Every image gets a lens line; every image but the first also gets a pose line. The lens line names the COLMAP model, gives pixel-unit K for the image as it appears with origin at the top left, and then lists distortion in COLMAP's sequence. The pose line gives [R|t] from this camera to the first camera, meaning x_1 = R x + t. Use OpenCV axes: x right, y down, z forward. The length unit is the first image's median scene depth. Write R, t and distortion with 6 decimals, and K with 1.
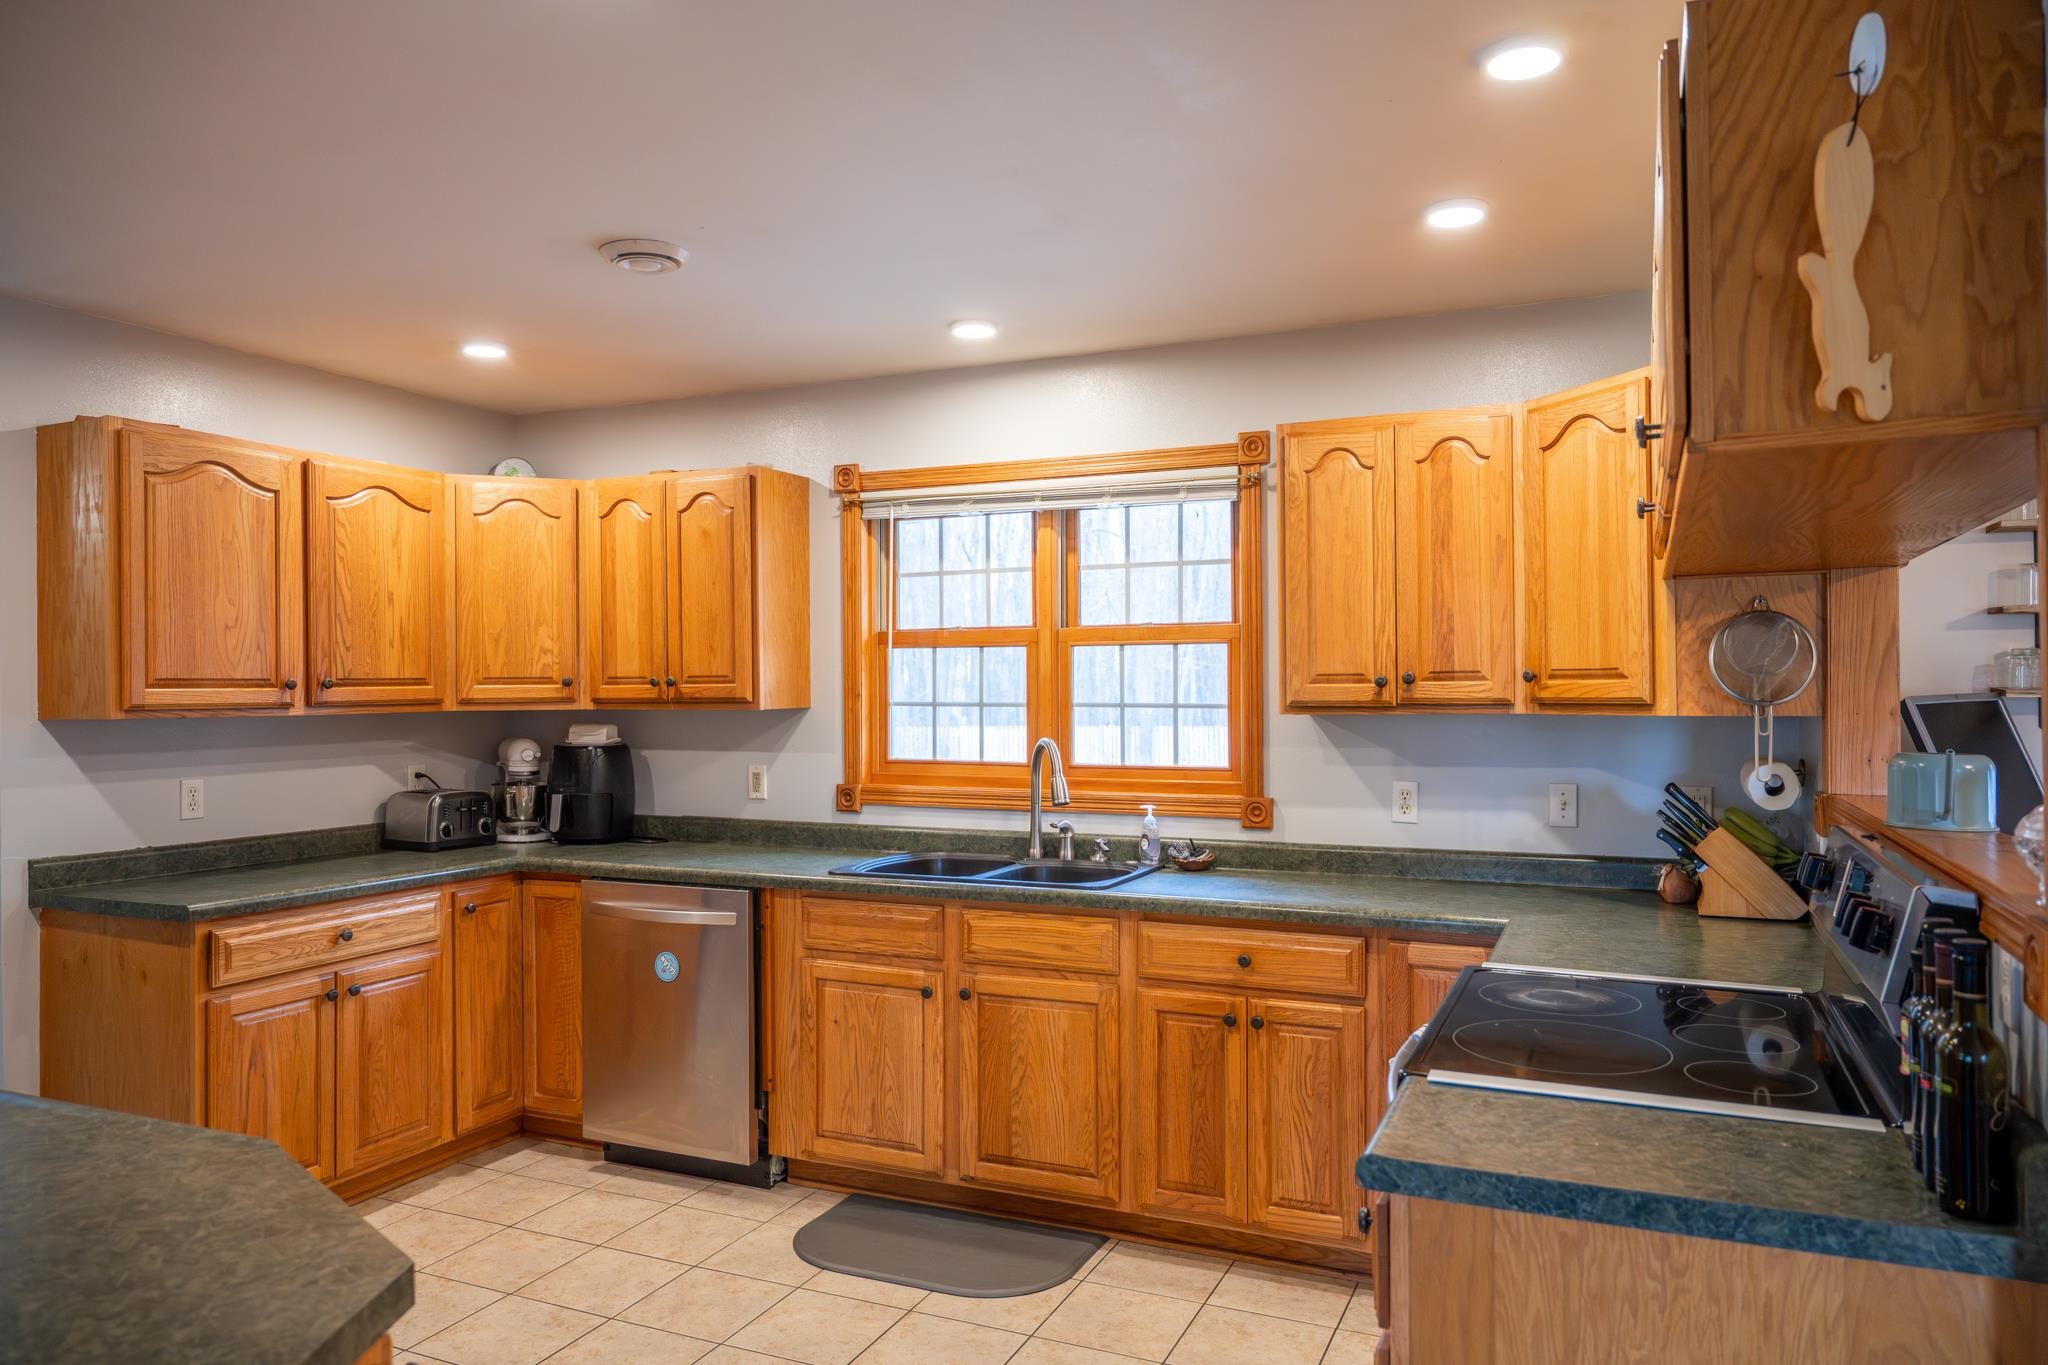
lens RADIAL K [[1367.9, 0, 1017.6], [0, 1367.9, 673.5], [0, 0, 1]] dist [-0.009750, 0.006430]
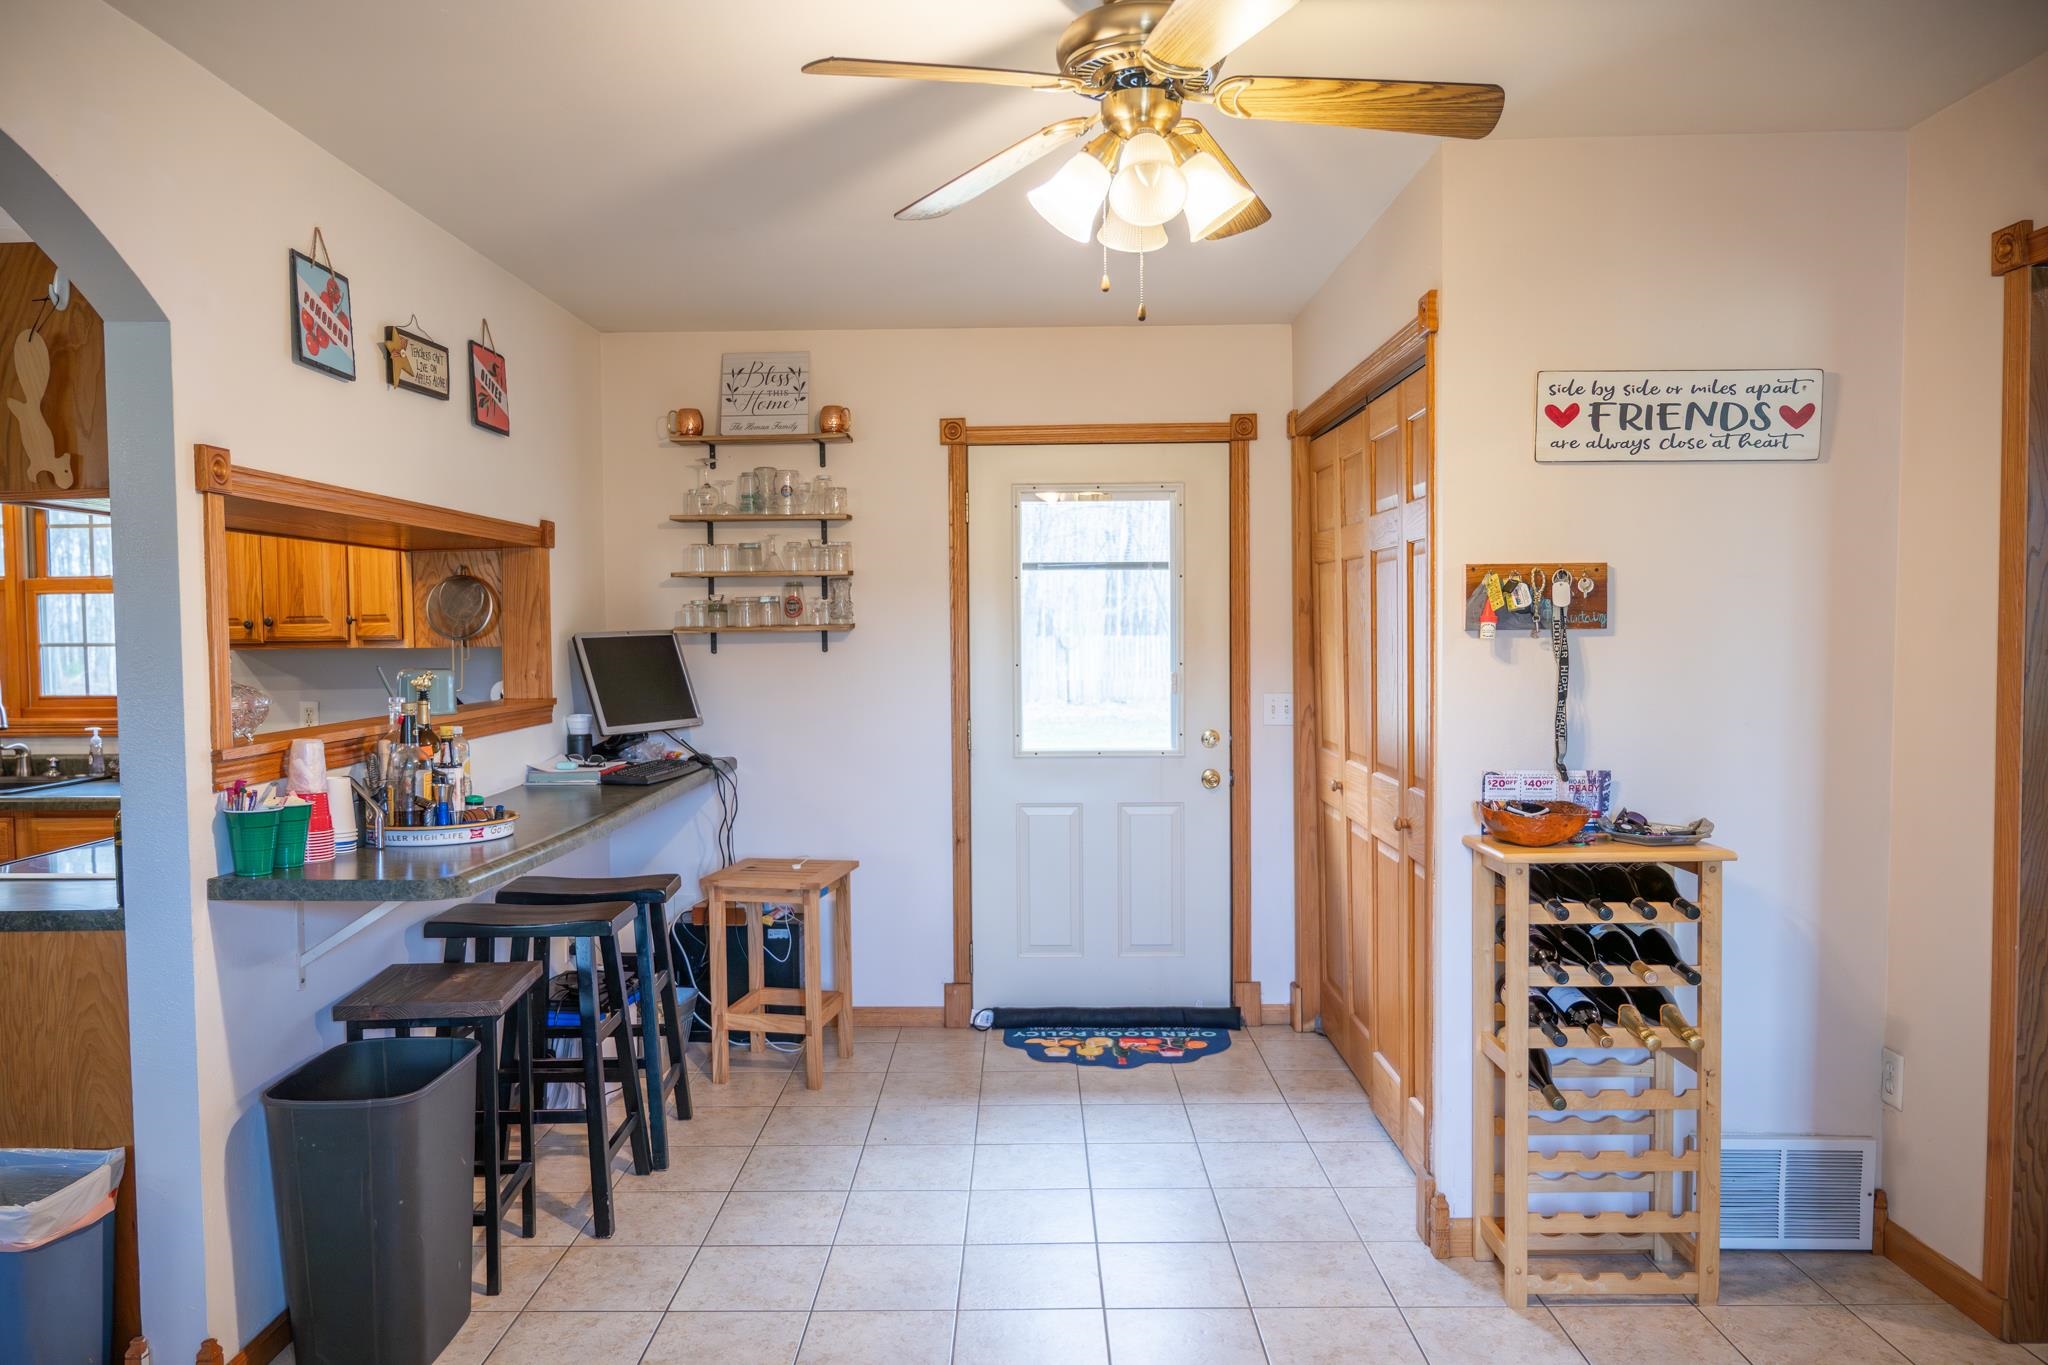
lens RADIAL K [[1367.9, 0, 1006.2], [0, 1367.9, 679.3], [0, 0, 1]] dist [-0.009750, 0.006430]
pose [[0.917402, -0.020936, 0.397411, 0.373093], [0.000895, 0.998721, 0.050547, -0.006248], [-0.397961, -0.046017, 0.916248, -0.436158]]
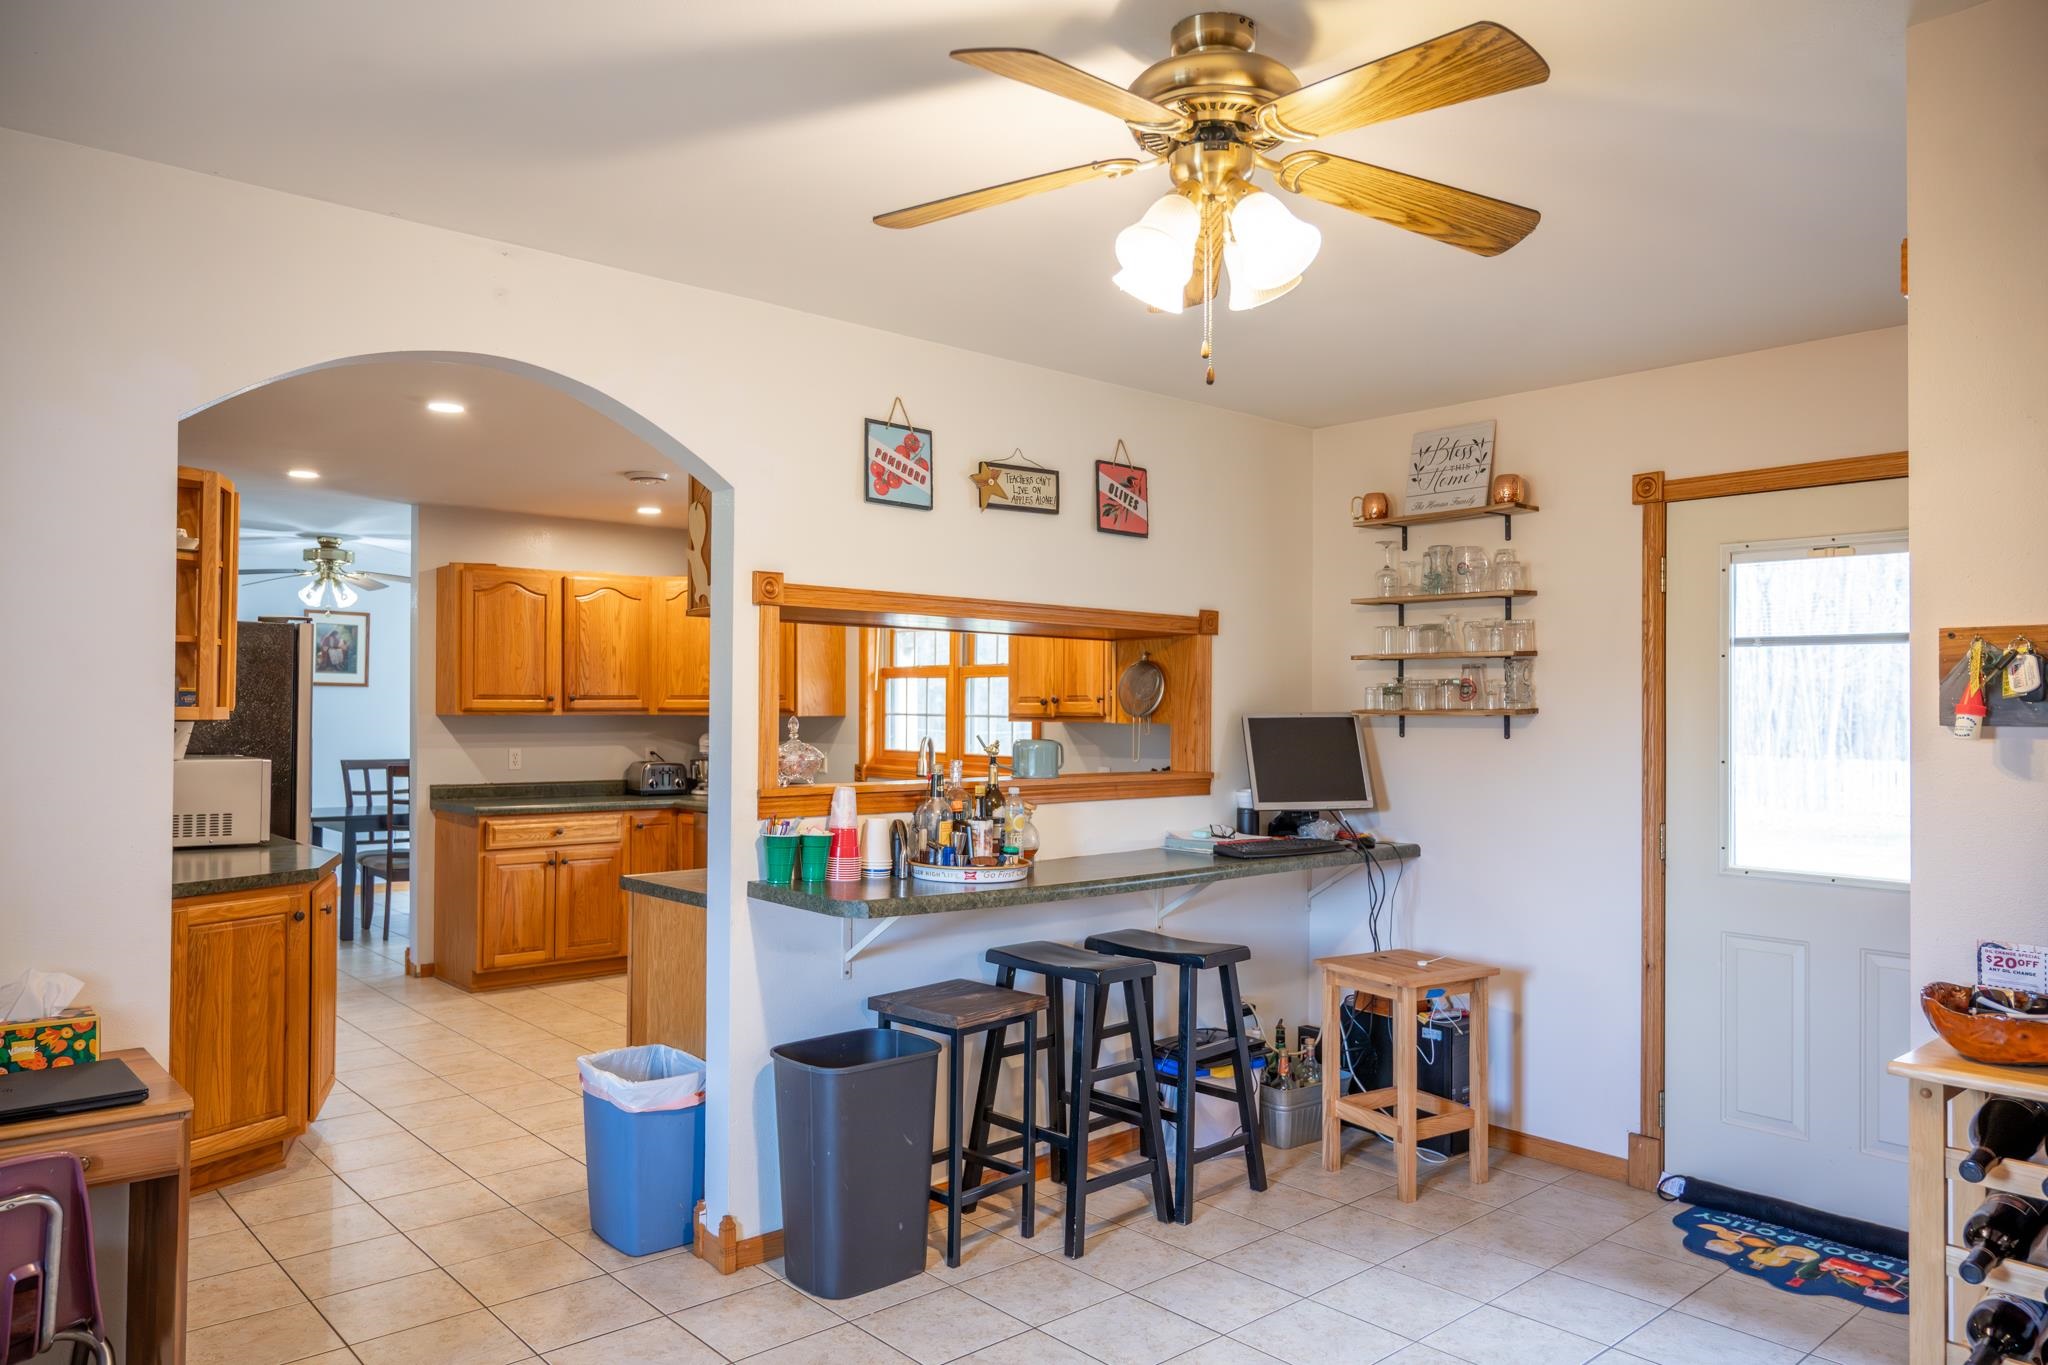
lens RADIAL K [[1367.9, 0, 1006.4], [0, 1367.9, 685.2], [0, 0, 1]] dist [-0.009750, 0.006430]
pose [[0.912093, 0.003863, -0.409965, 0.809526], [-0.006175, 0.999972, -0.004314, -0.005765], [0.409936, 0.006466, 0.912091, -0.451113]]
